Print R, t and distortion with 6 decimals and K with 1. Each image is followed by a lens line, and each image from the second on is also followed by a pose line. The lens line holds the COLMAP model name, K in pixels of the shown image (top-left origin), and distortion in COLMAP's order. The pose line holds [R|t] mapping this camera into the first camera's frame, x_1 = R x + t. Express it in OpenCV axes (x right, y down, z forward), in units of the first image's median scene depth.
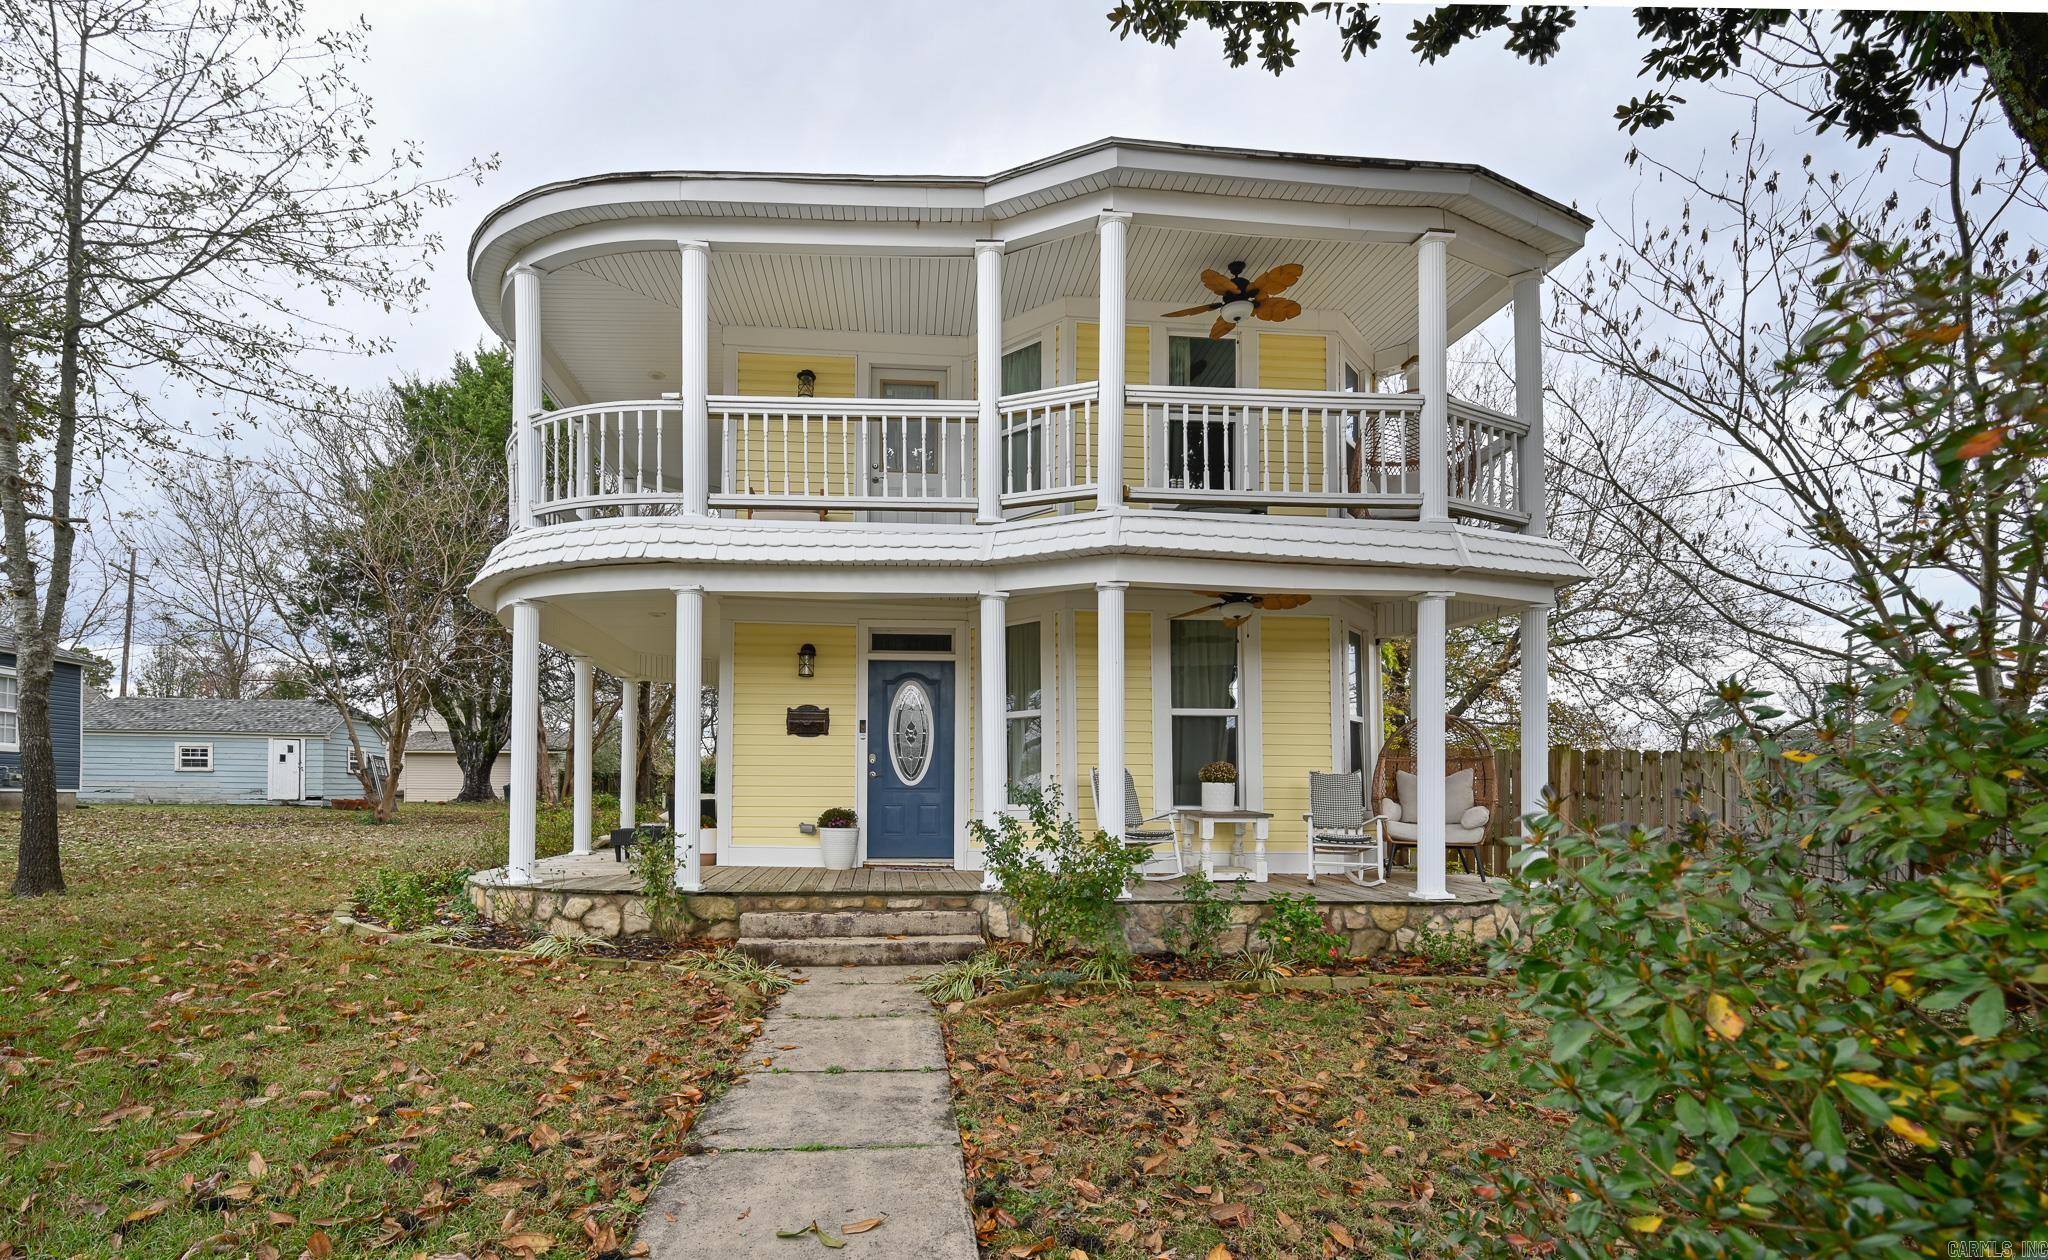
lens RADIAL K [[969.1, 0, 940.8], [0, 969.1, 782.4], [0, 0, 1]] dist [0.000394, 0.000640]
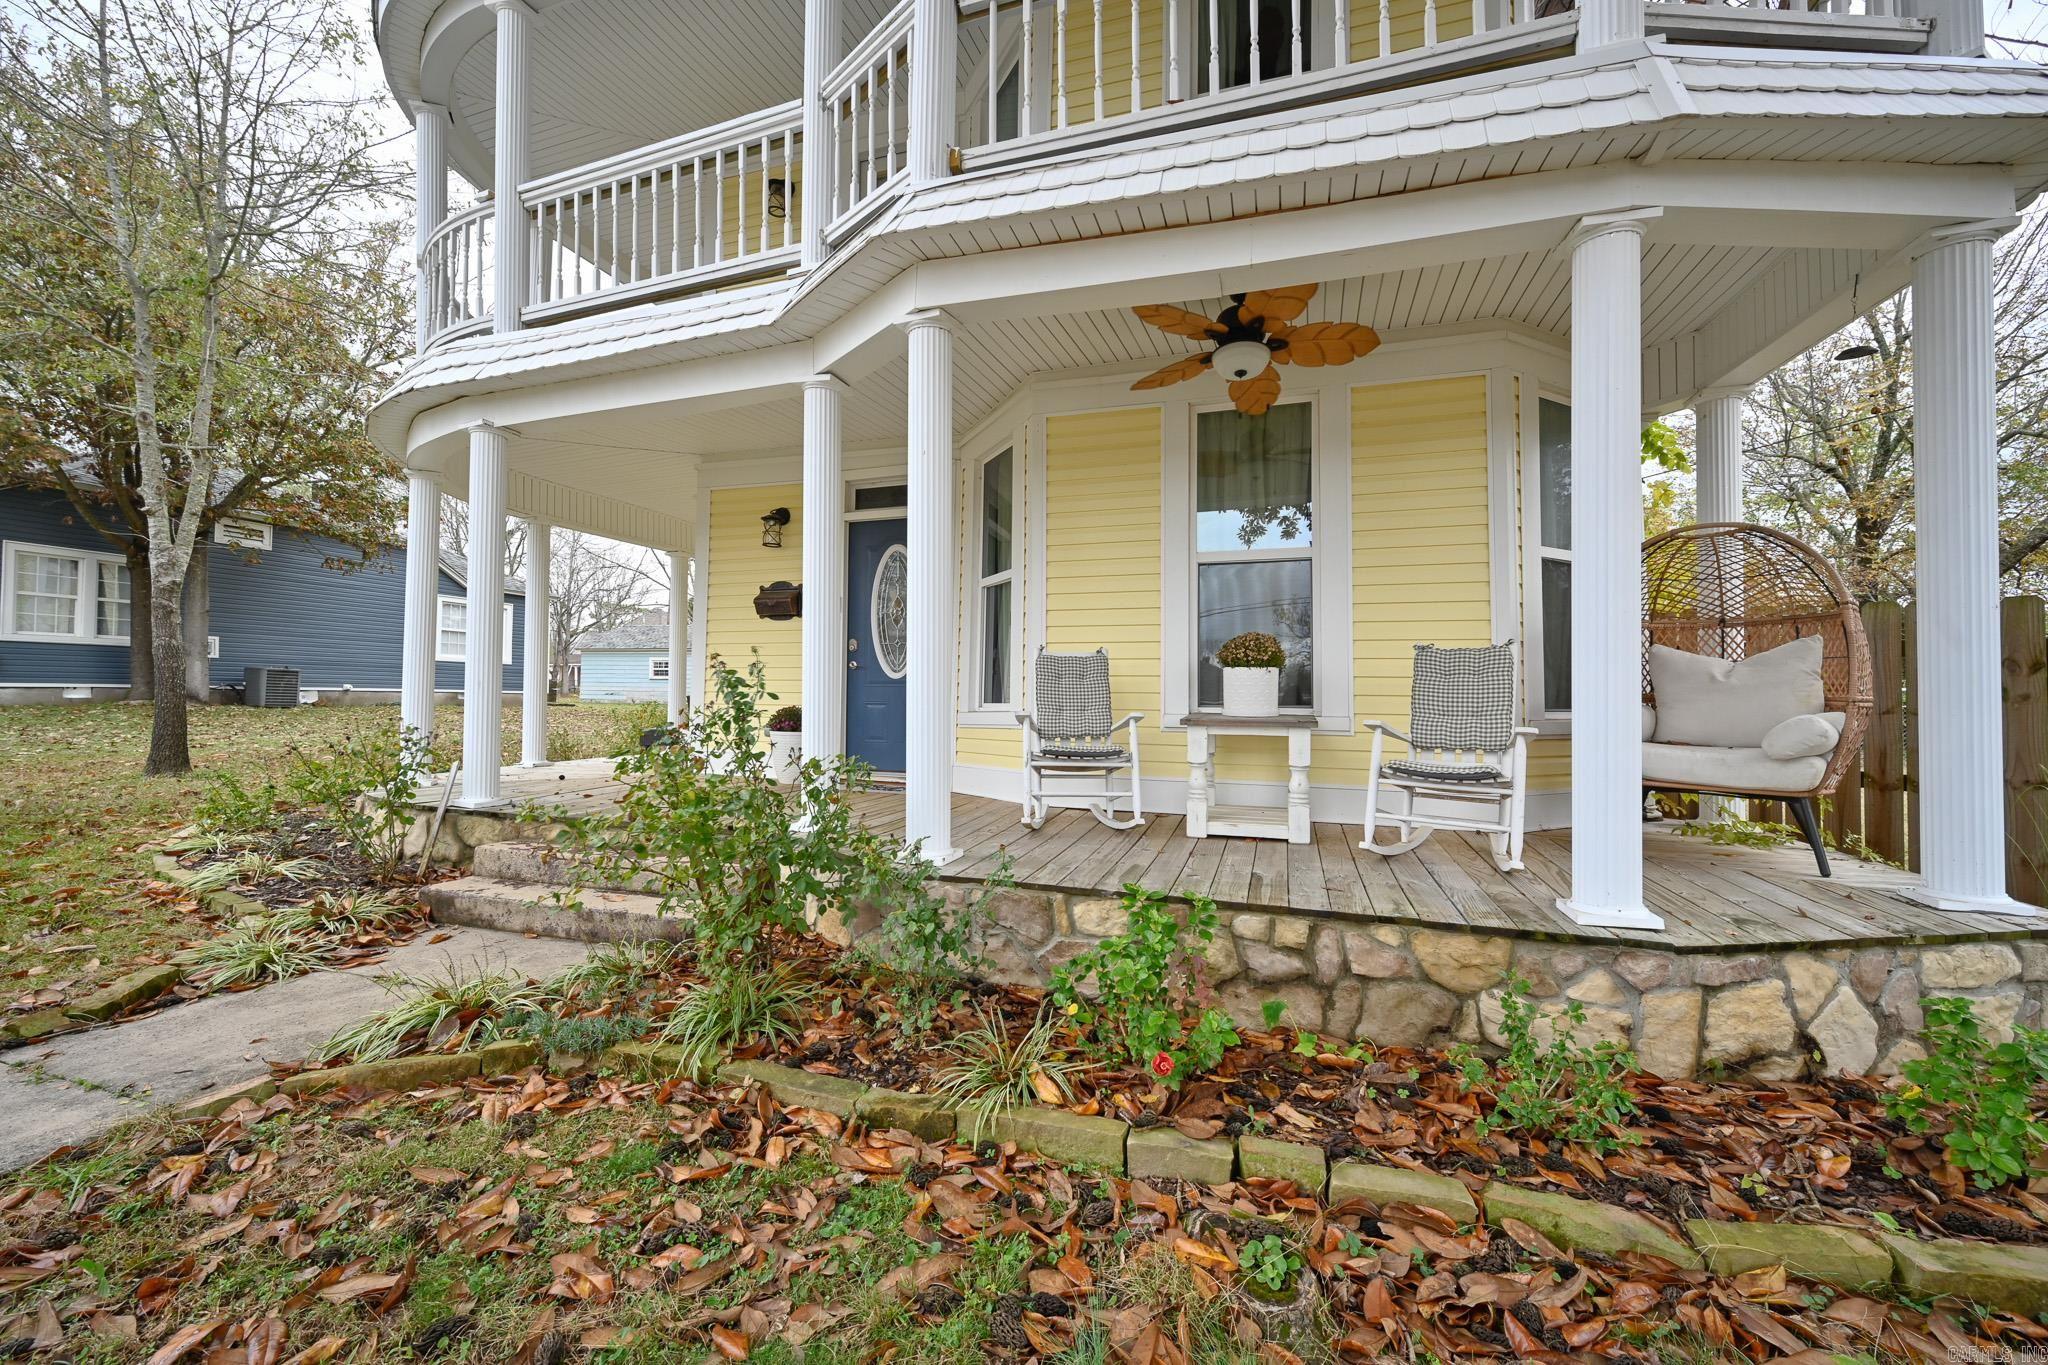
lens RADIAL K [[828.9, 0, 994.3], [0, 828.9, 684.7], [0, 0, 1]] dist [-0.005549, 0.000138]
pose [[0.917558, -0.002976, -0.397590, 0.411306], [0.000316, 0.999977, -0.006756, 0.017163], [0.397601, 0.006073, 0.917538, 0.564269]]
